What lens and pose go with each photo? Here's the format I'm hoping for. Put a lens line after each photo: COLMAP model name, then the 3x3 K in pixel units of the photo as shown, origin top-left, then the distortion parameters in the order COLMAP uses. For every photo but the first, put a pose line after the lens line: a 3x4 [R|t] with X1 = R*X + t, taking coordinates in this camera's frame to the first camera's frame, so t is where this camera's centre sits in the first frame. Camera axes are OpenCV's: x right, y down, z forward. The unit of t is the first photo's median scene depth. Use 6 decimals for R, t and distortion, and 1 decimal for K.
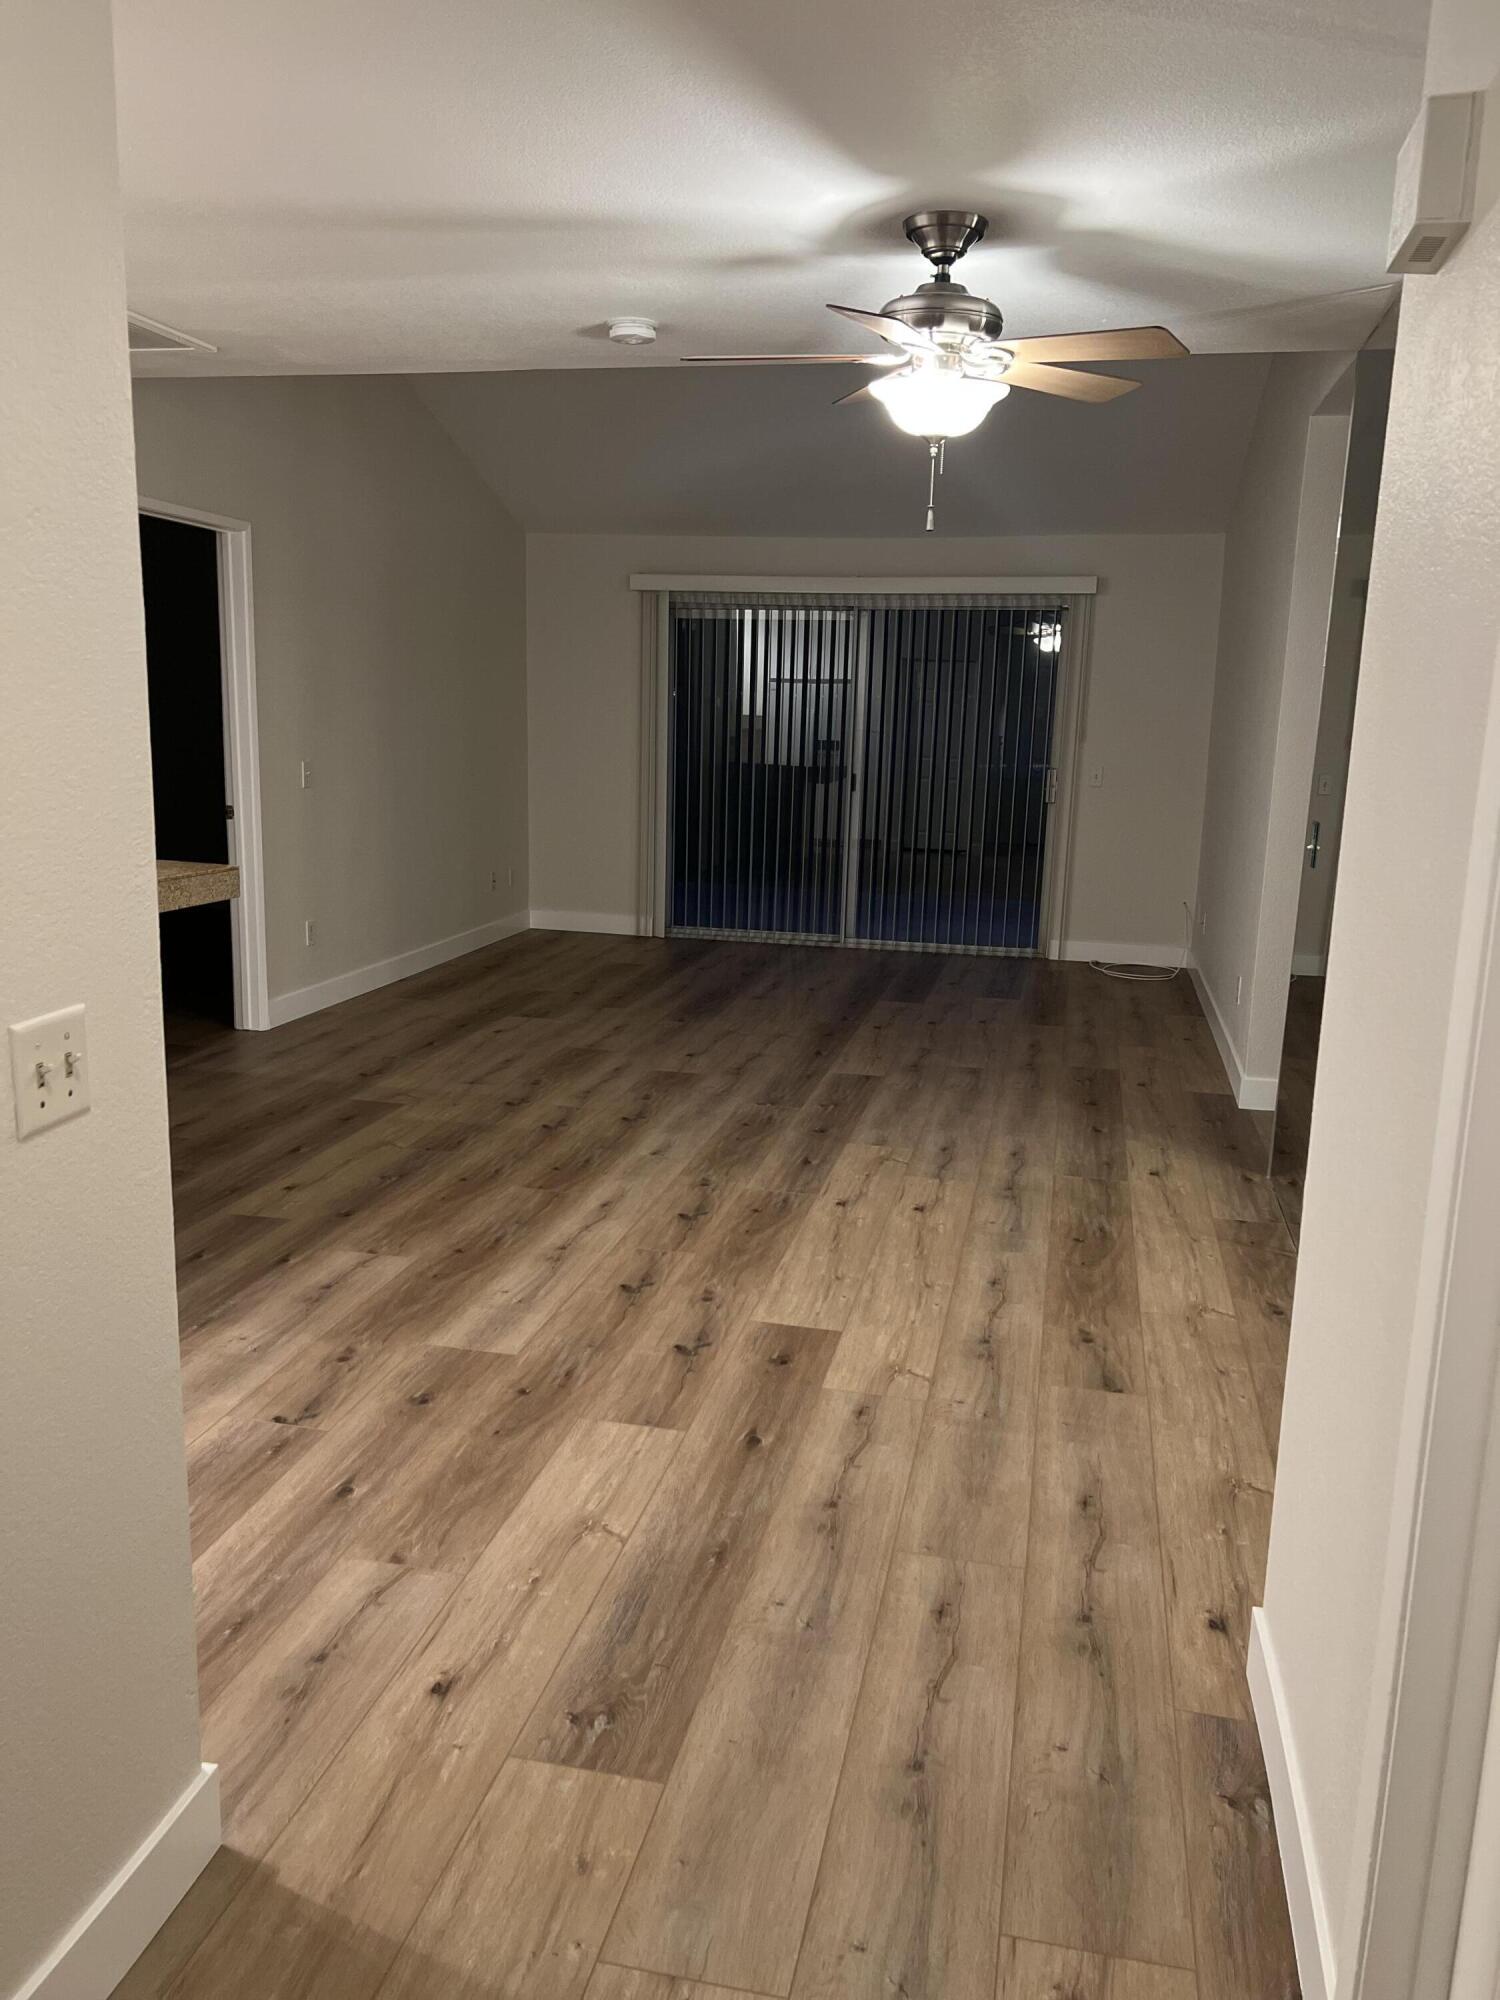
lens RADIAL K [[1491.9, 0, 750.0], [0, 1491.9, 1000.0], [0, 0, 1]] dist [0.029066, -0.028950]
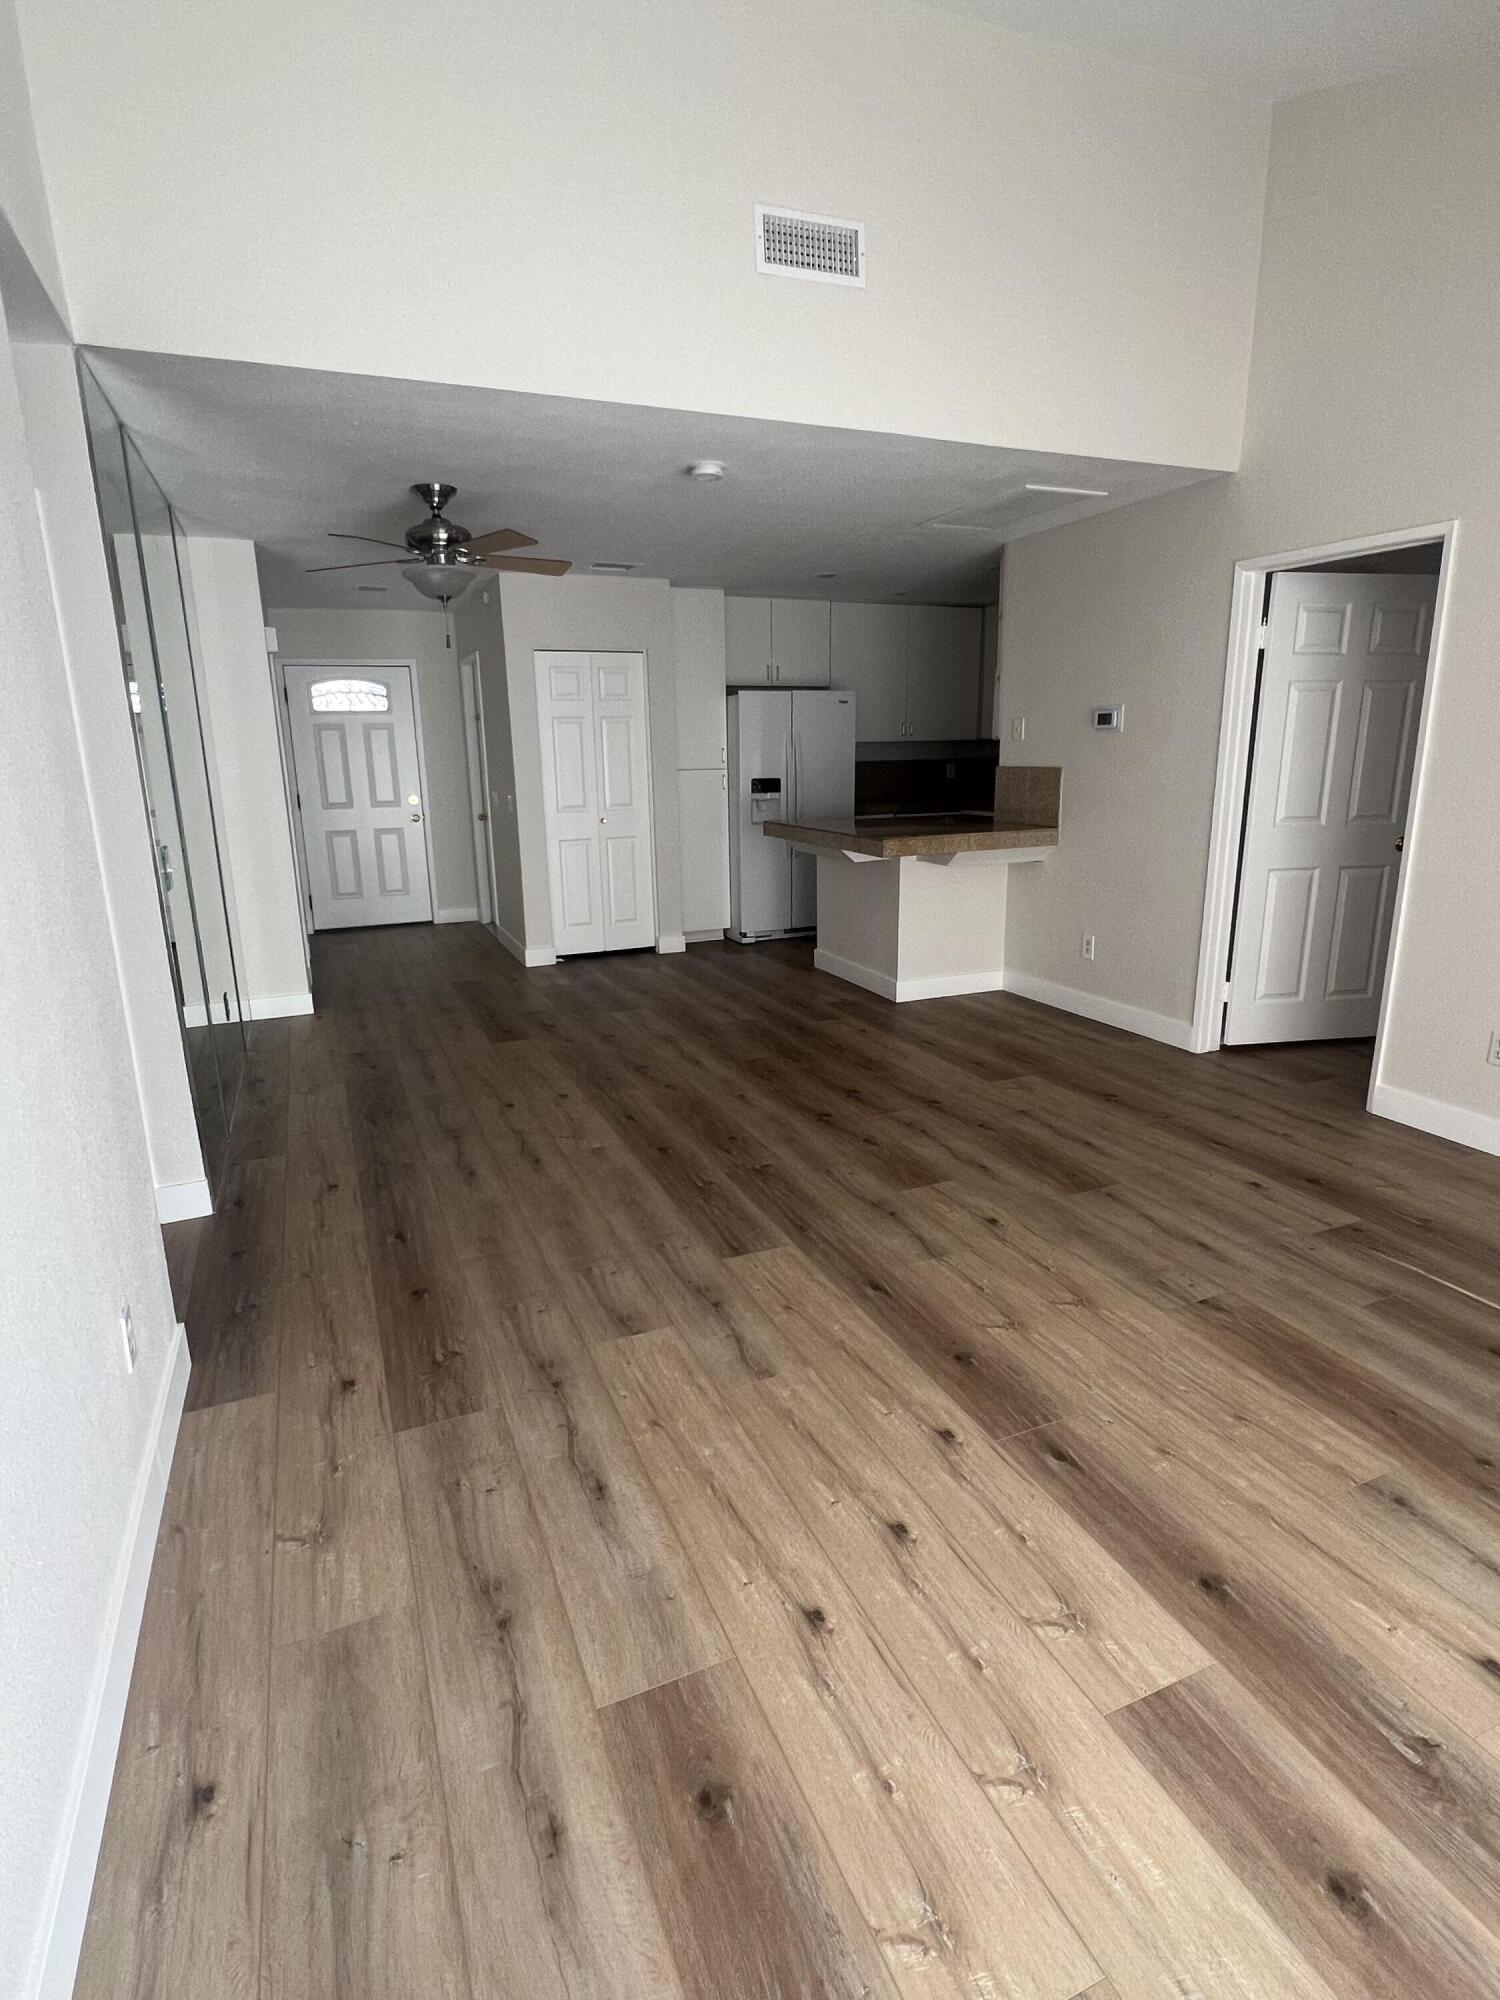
lens RADIAL K [[1003.8, 0, 750.0], [0, 1003.8, 1000.0], [0, 0, 1]] dist [-0.020159, 0.000135]
pose [[-0.809600, 0.133855, -0.571517, 0.450394], [-0.117198, 0.917186, 0.380834, -0.329768], [0.575163, 0.375304, -0.726866, 1.761947]]
